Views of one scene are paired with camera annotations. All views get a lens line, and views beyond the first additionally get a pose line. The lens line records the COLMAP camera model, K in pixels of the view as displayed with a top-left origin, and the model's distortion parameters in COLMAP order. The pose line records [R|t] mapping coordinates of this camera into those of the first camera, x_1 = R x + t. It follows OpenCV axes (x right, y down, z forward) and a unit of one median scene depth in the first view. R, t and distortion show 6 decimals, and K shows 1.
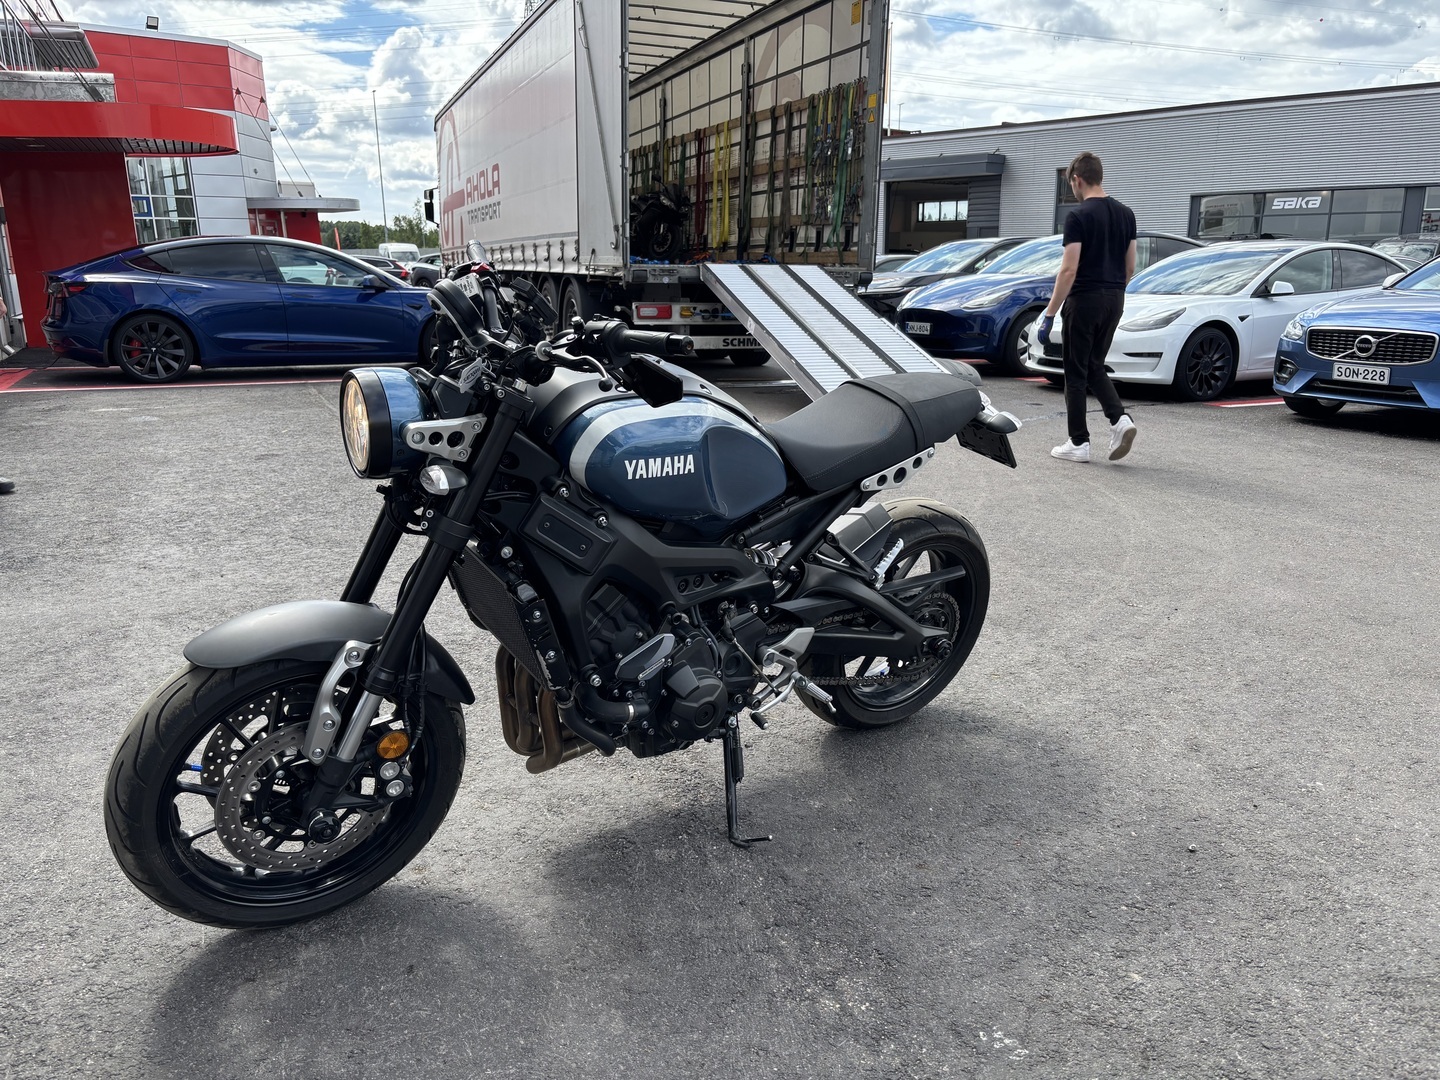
lens RADIAL K [[1128.3, 0, 720.0], [0, 1128.3, 540.0], [0, 0, 1]] dist [0.034155, -0.031445]
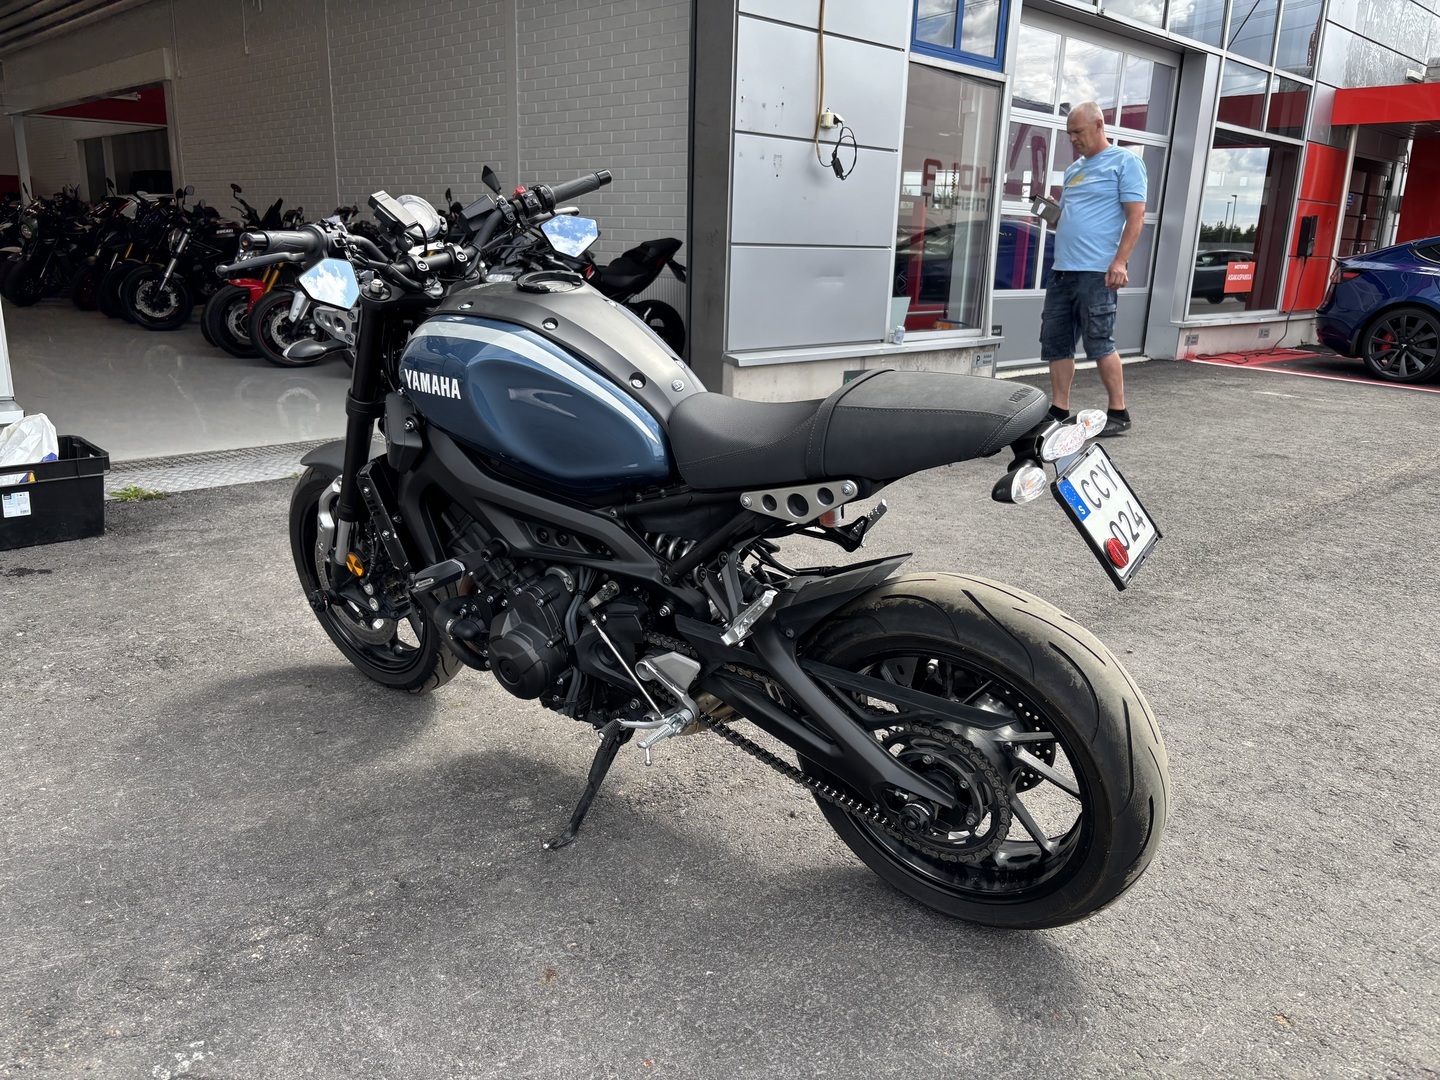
lens RADIAL K [[1128.3, 0, 720.0], [0, 1128.3, 540.0], [0, 0, 1]] dist [0.034155, -0.031445]
pose [[0.305770, 0.270596, -0.912843, 0.913203], [-0.273366, 0.943345, 0.188070, -0.180191], [0.912017, 0.192034, 0.362418, 0.842542]]
